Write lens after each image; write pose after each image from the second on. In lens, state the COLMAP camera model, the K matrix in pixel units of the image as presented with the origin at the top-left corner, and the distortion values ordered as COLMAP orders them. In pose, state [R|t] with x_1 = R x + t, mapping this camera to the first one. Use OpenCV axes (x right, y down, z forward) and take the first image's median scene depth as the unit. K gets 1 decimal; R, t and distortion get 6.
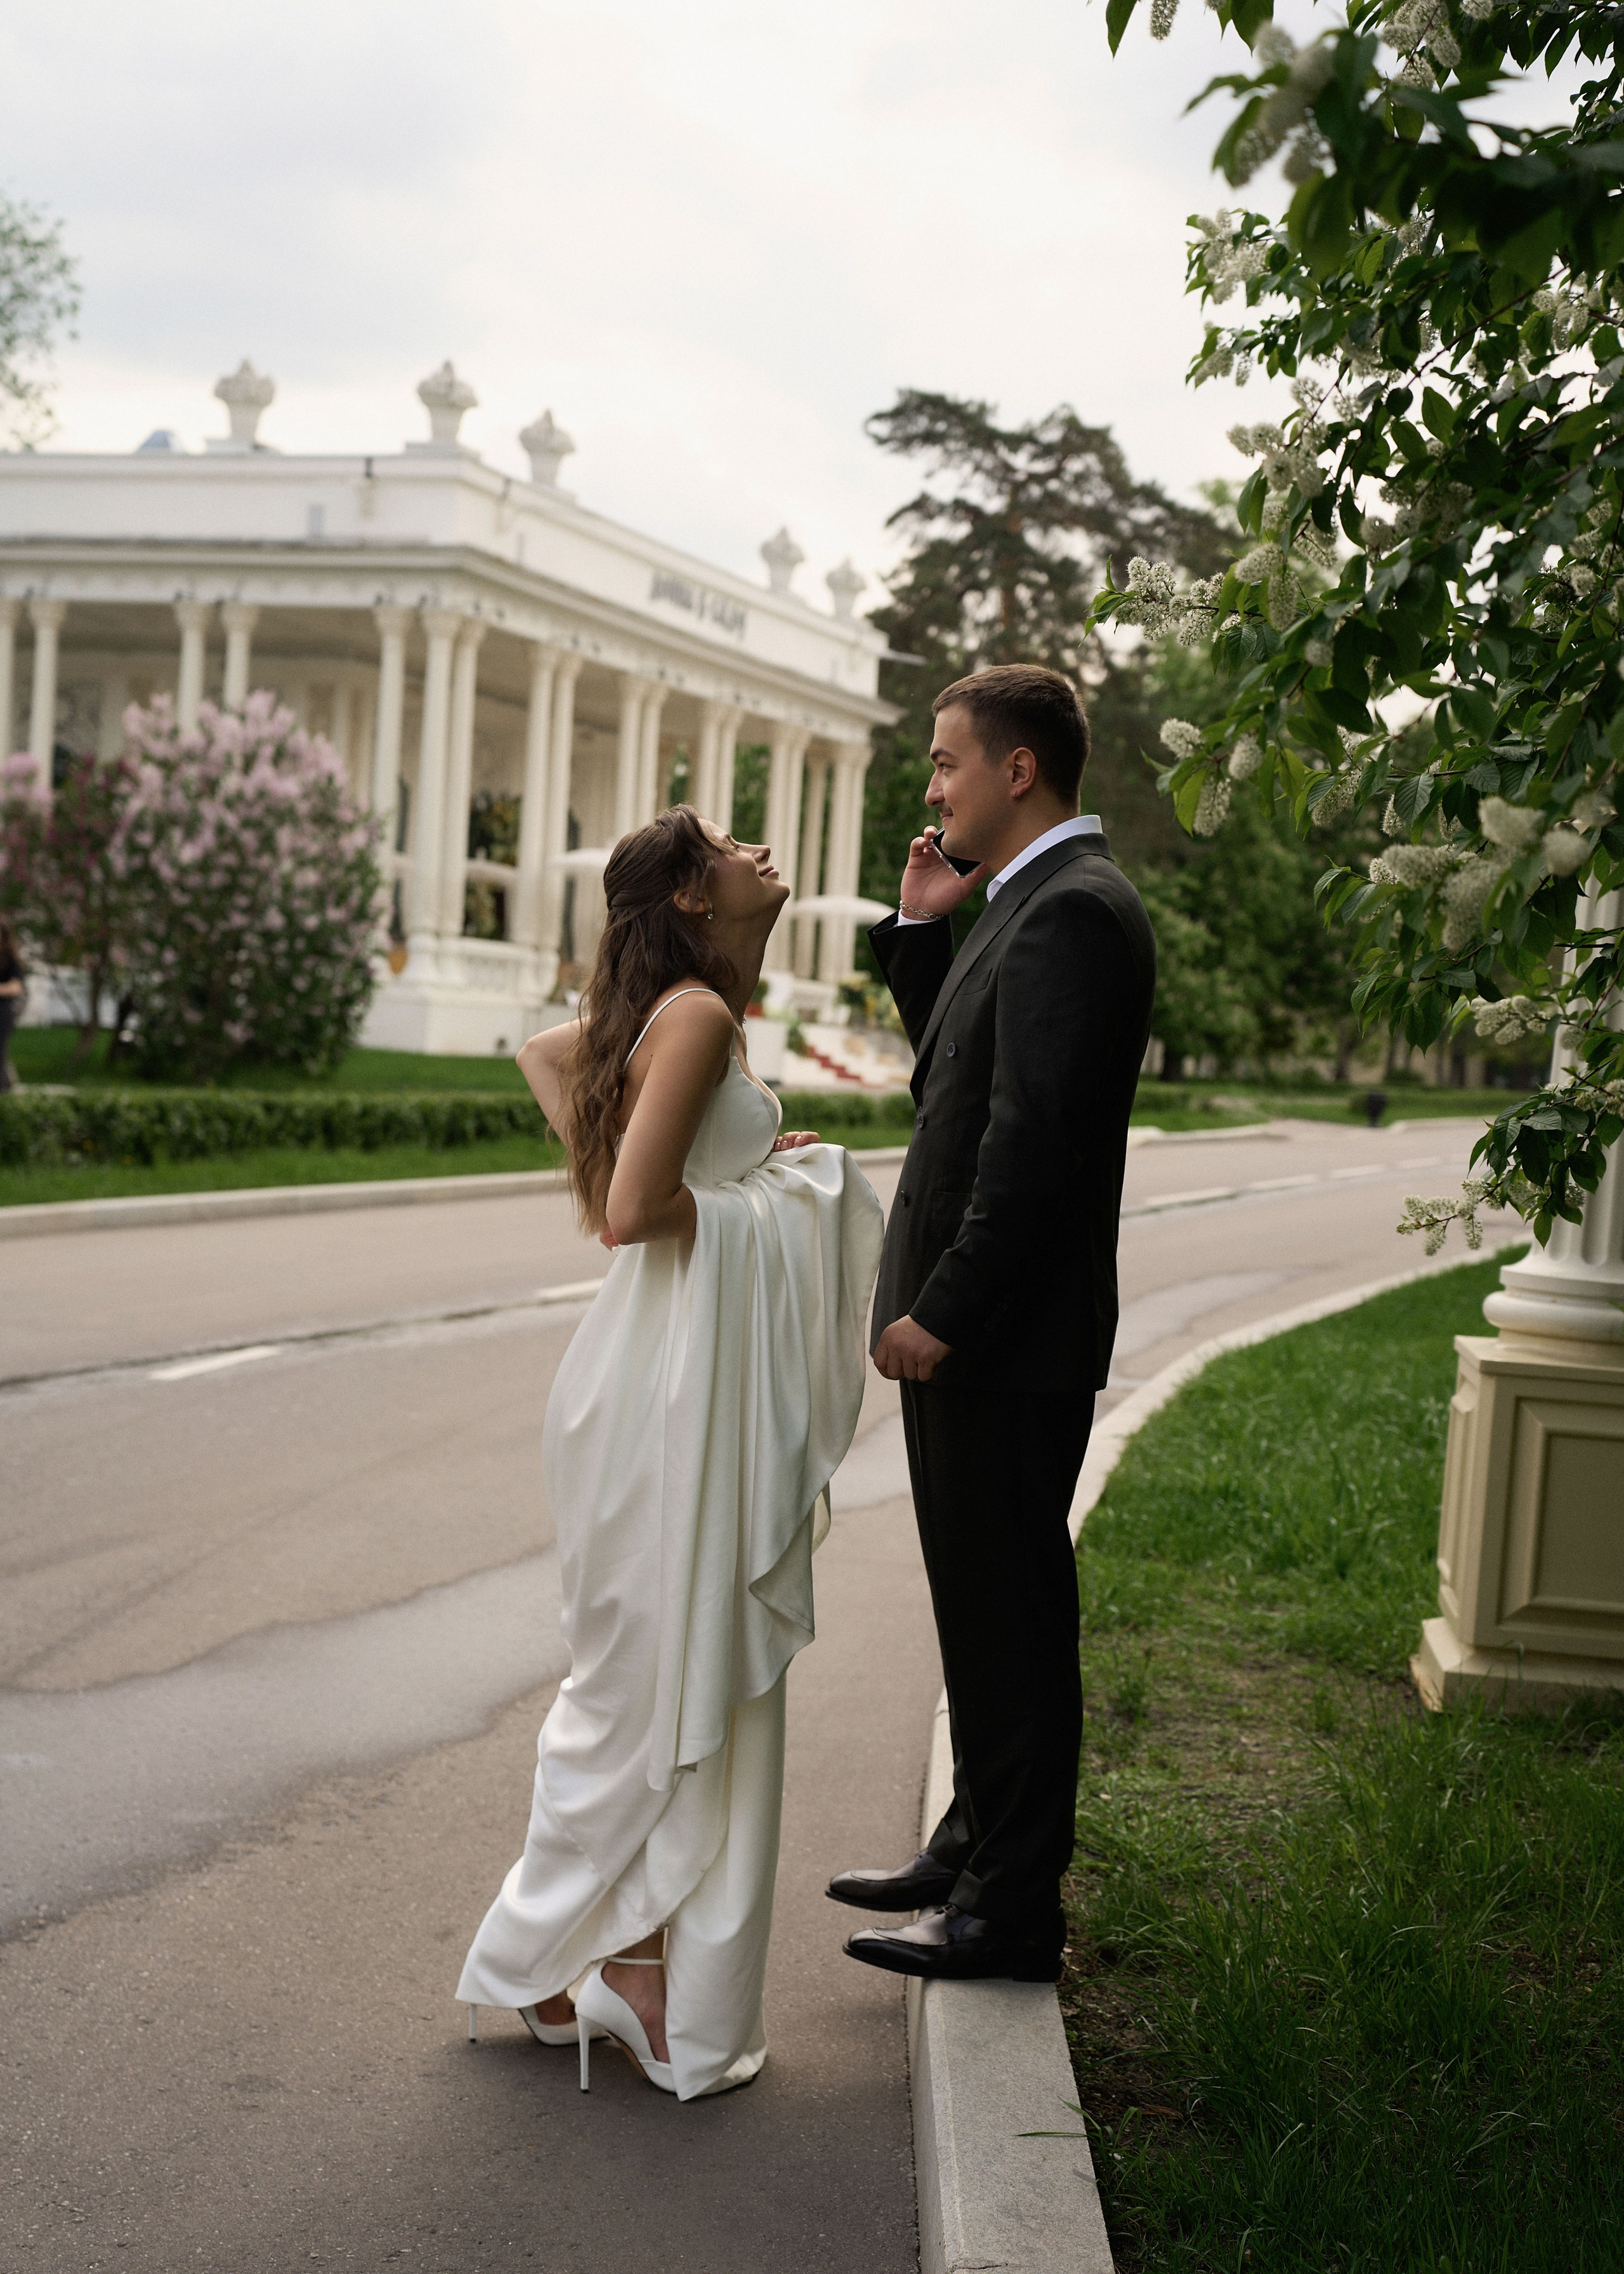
lens RADIAL K [[3155.4, 0, 842.8], [0, 3155.4, 1266.0], [0, 0, 1]] dist [-0.009199, 0.000000]
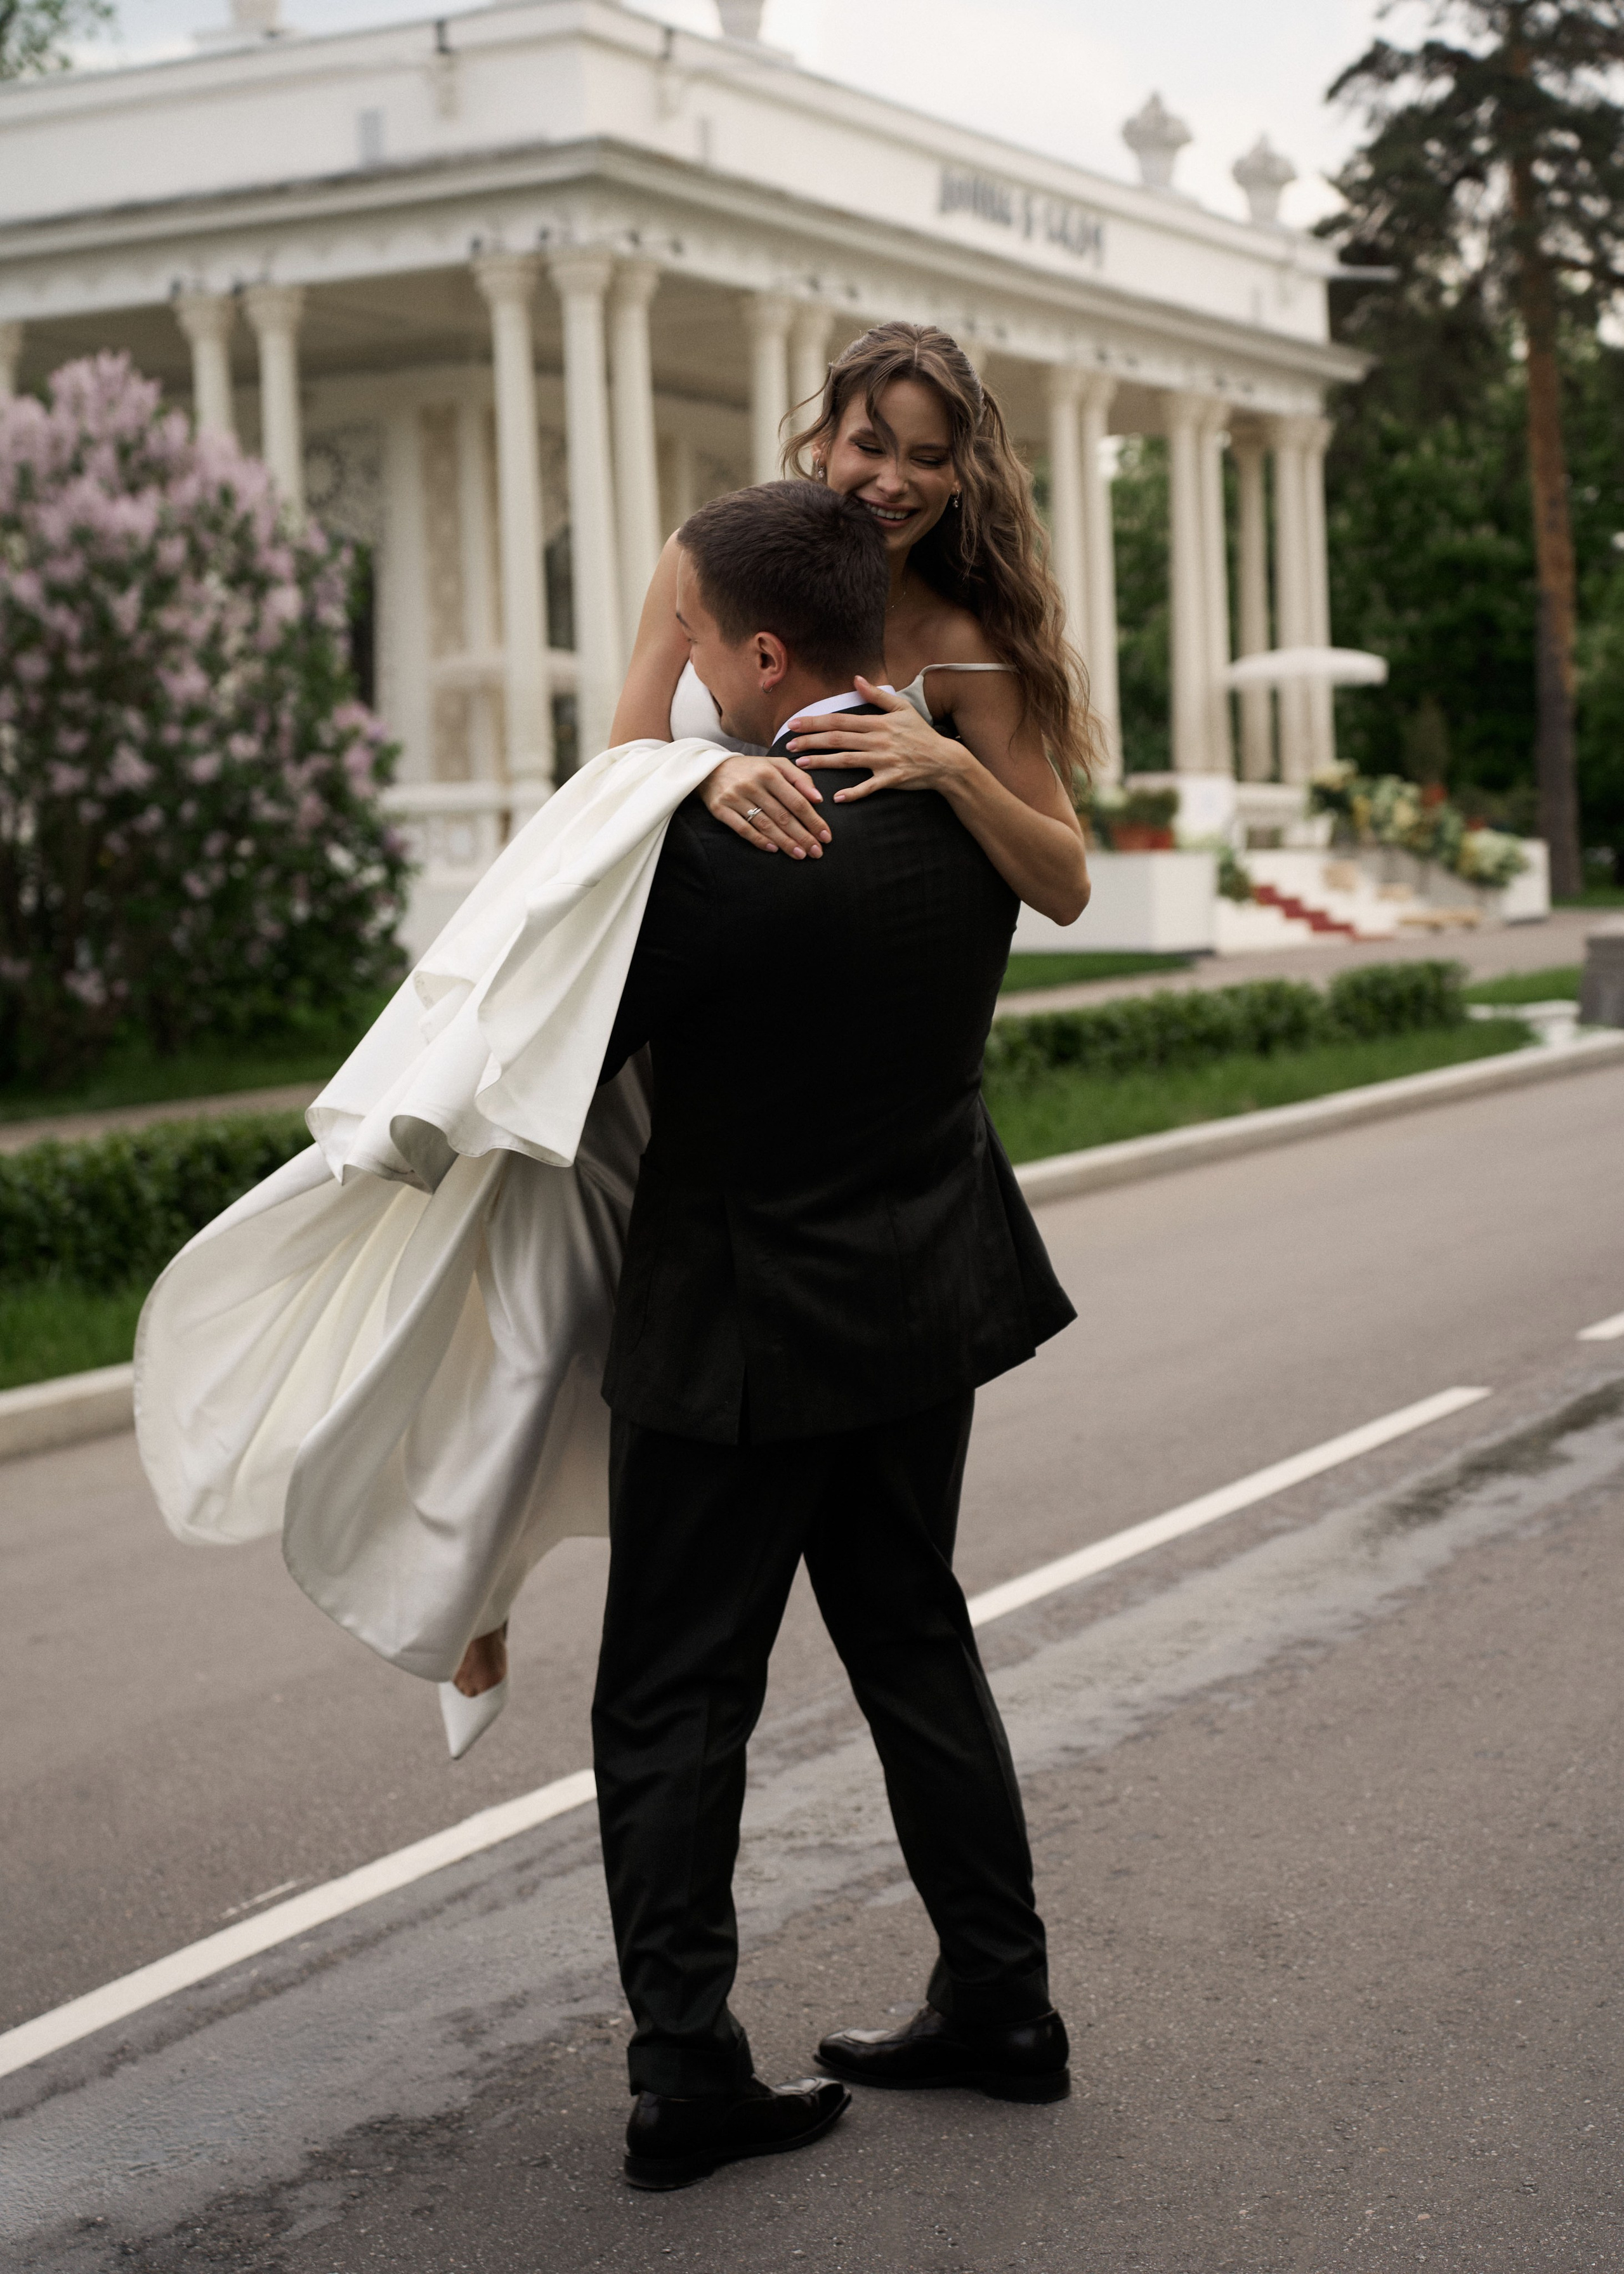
lens RADIAL K [[3878.4, 0, 796.2], [0, 3878.4, 1116.5], [0, 0, 1]] dist [0.038374, 0.000000]
pose [[0.982616, -0.100296, -0.156228, 0.014135], [0.097995, 0.994935, -0.022382, -0.015903], [0.157682, 0.006683, 0.987467, 0.222937]]
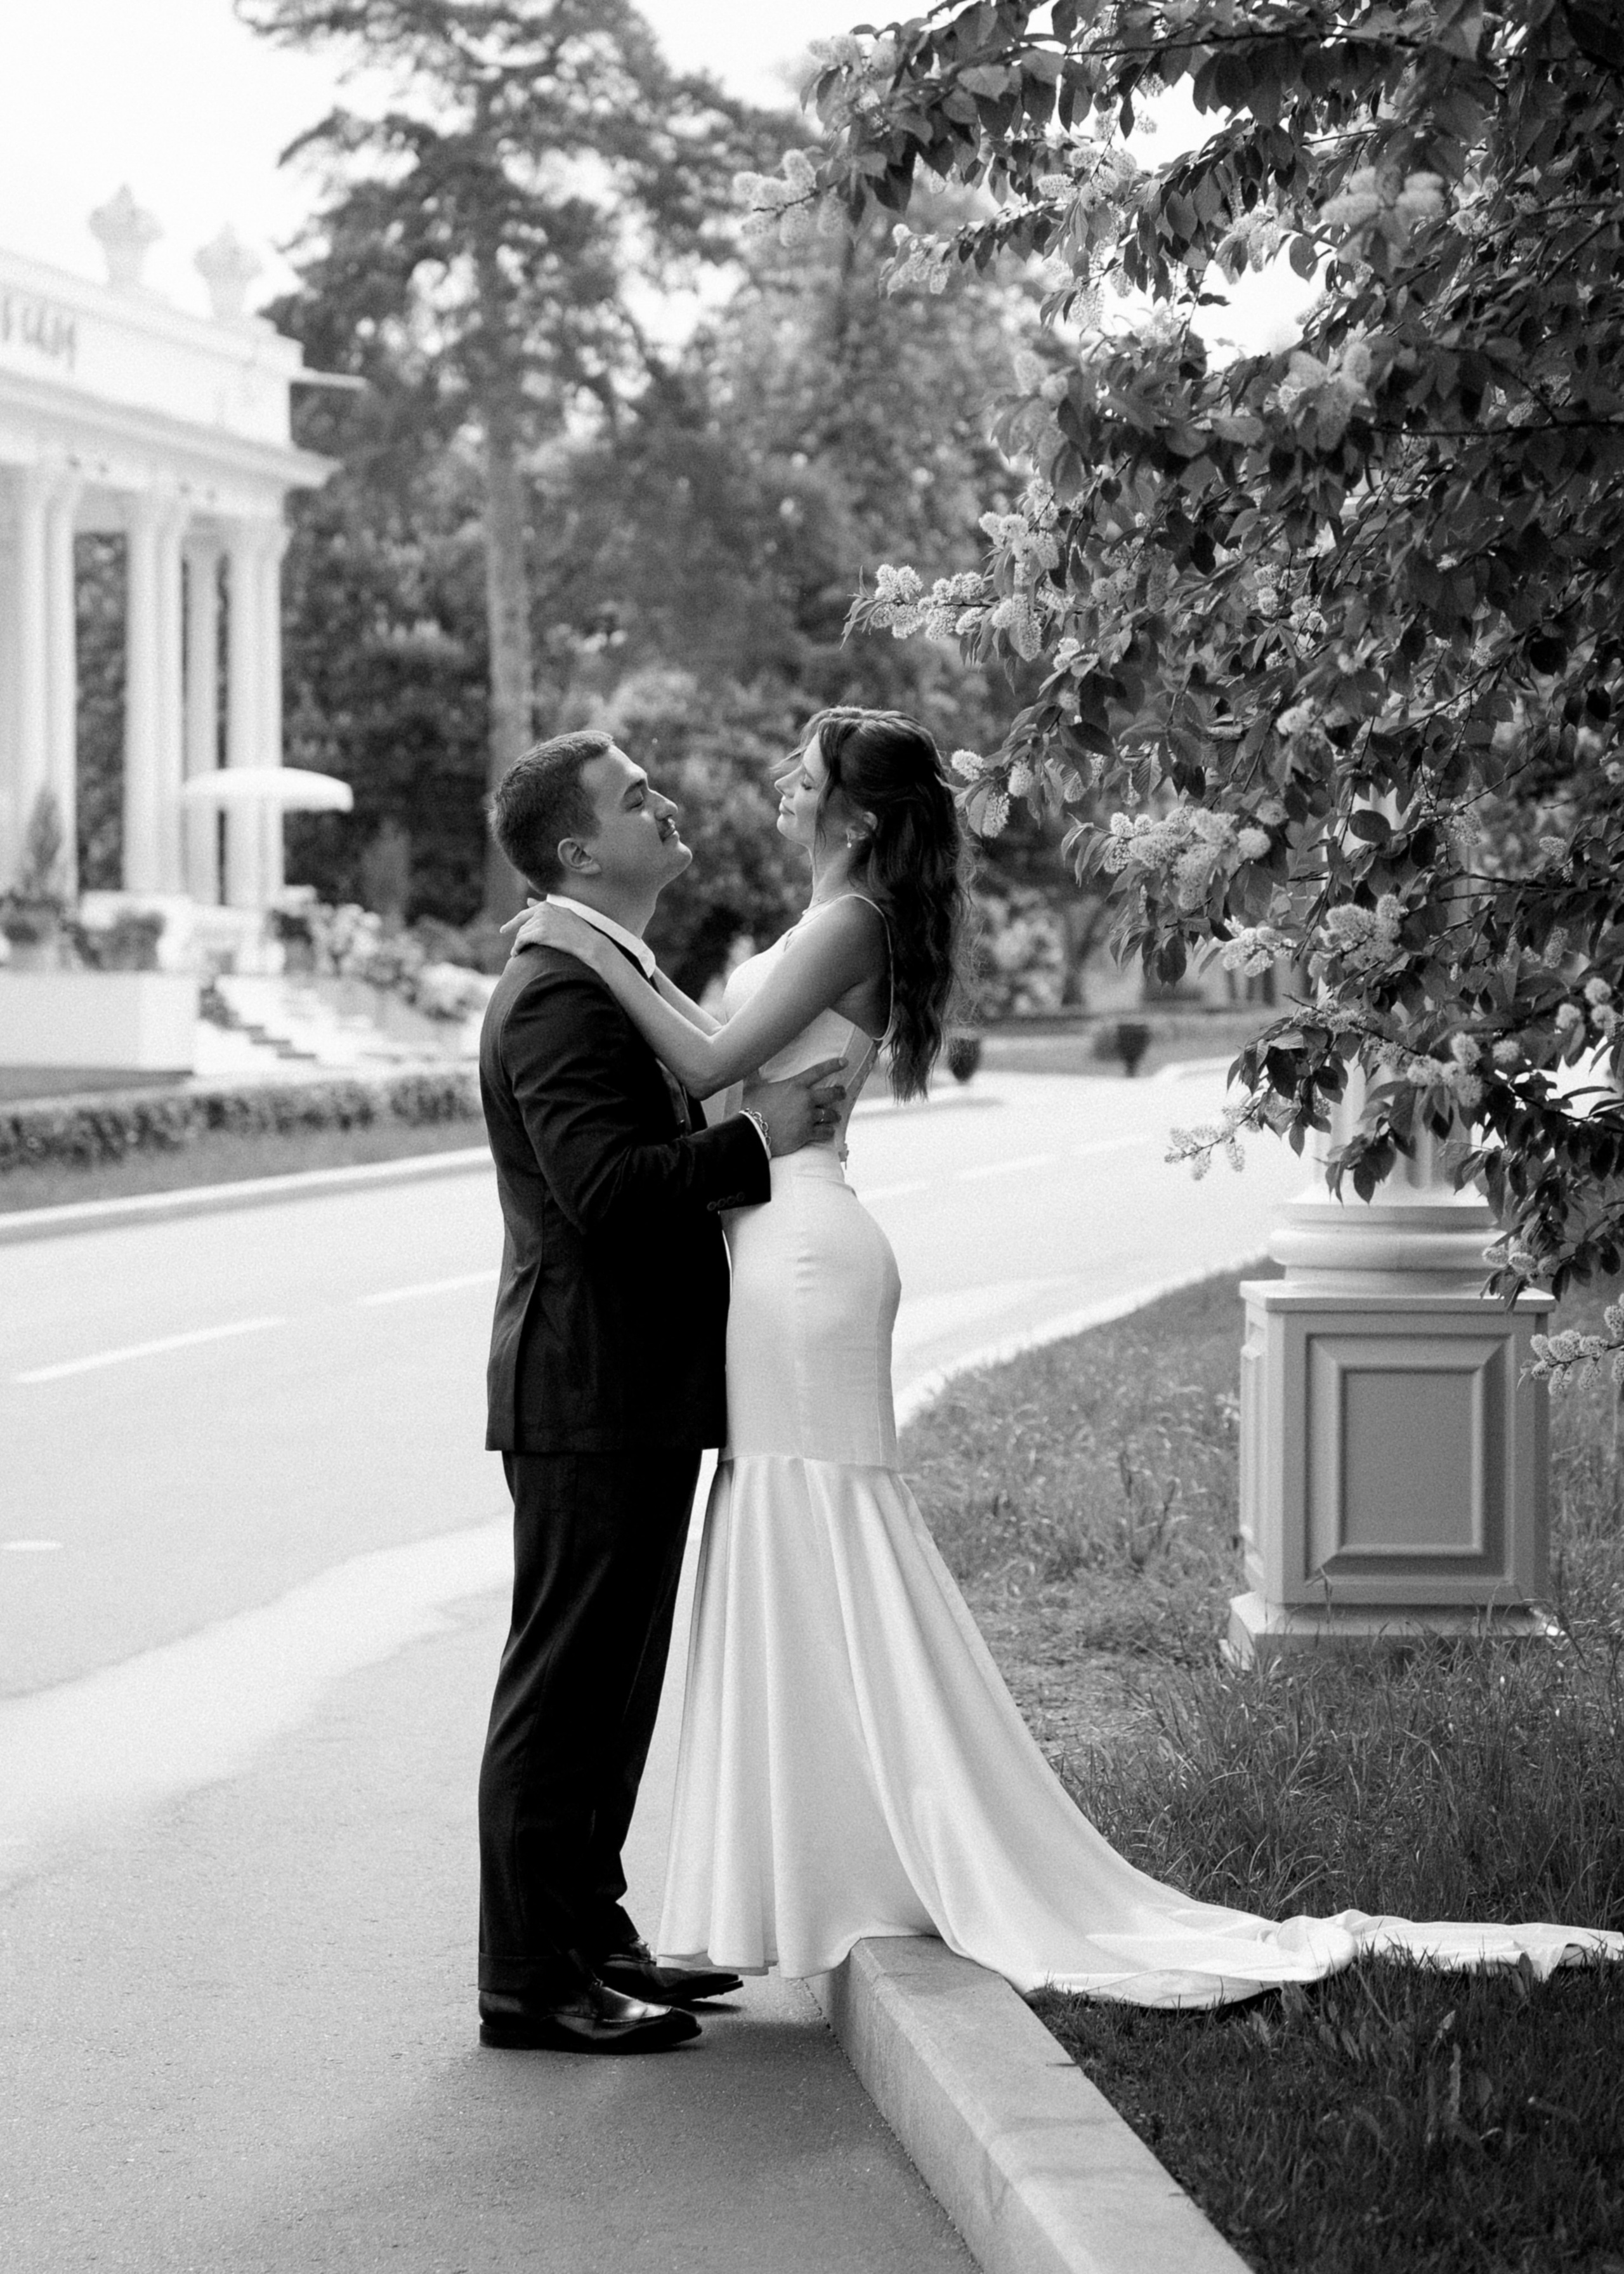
lens RADIAL K [[5391.0, 0, 809.3], [0, 5391.0, 1159.3], [0, 0, 1]] dist [-0.008063, 0.000000]
pose [[0.991831, -0.071405, 0.105703, -0.011978], [0.075316, 0.996598, -0.033475, 0.003846], [-0.102953, 0.041162, 0.993834, -0.070204]]
